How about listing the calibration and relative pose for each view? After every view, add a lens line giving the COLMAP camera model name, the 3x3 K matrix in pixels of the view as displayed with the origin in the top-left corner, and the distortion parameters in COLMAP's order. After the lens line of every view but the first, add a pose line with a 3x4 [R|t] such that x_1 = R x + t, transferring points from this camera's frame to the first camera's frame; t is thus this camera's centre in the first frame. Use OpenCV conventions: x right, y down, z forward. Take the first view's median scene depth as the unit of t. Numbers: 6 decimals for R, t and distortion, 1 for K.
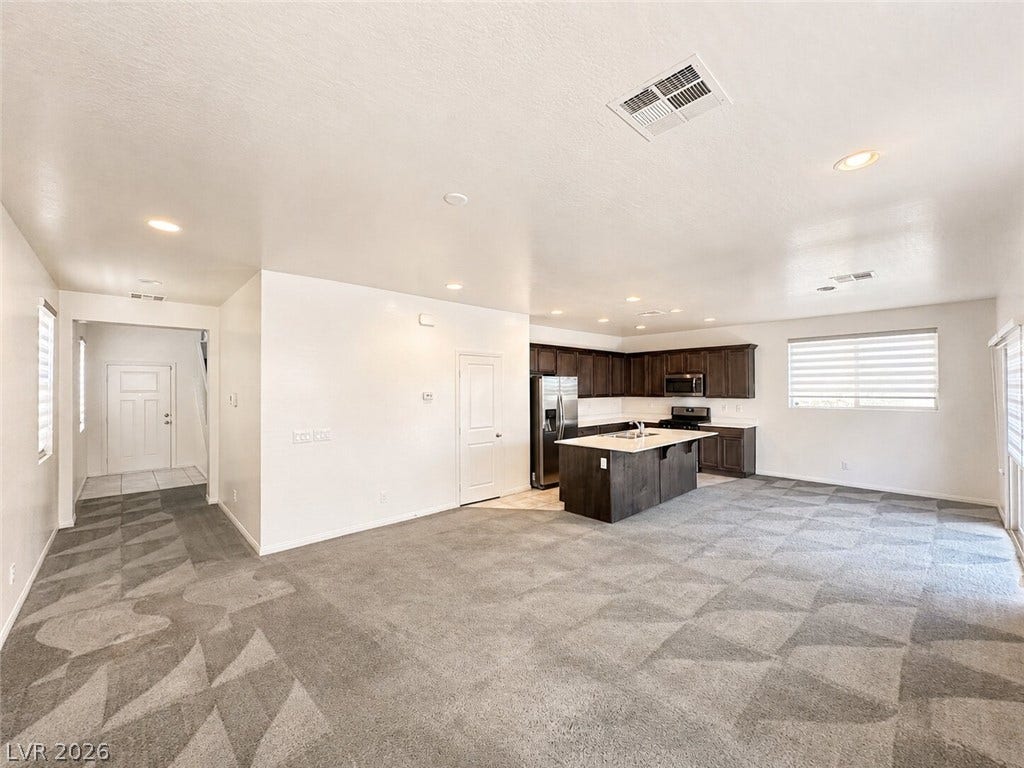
lens RADIAL K [[412.0, 0, 513.1], [0, 412.0, 387.1], [0, 0, 1]] dist [0.002492, 0.000014]
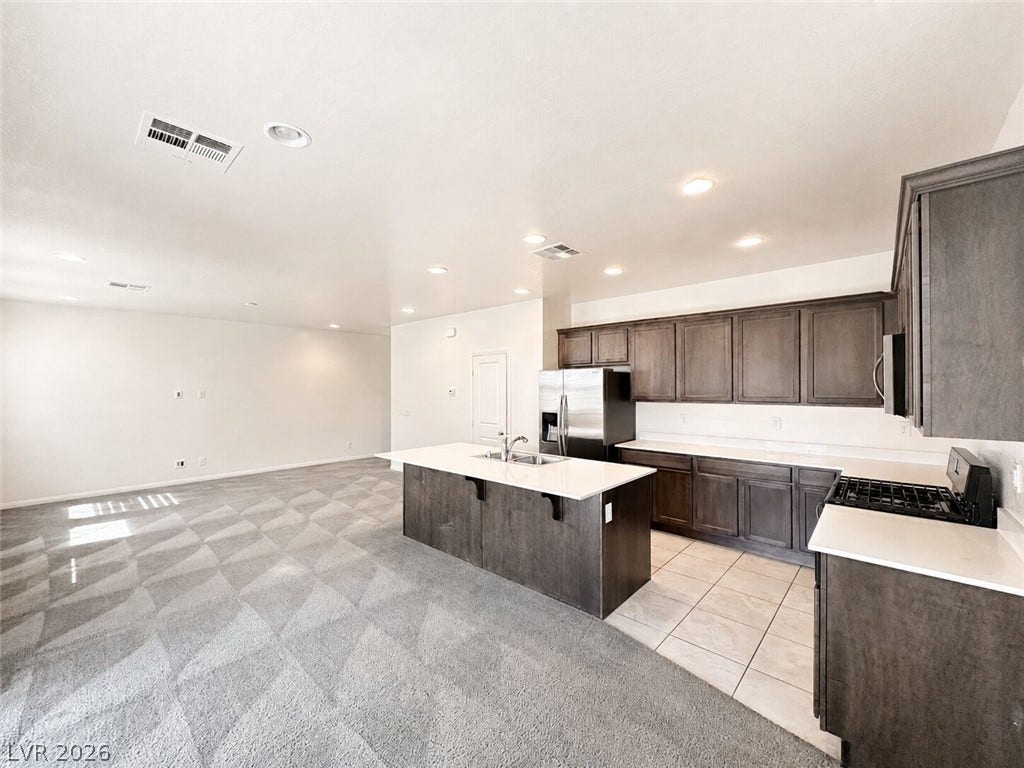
lens RADIAL K [[412.0, 0, 514.4], [0, 412.0, 388.6], [0, 0, 1]] dist [0.002492, 0.000014]
pose [[0.087577, 0.010290, -0.996105, 0.778939], [0.007064, 0.999915, 0.010951, 0.000316], [0.996133, -0.007996, 0.087497, 0.792818]]
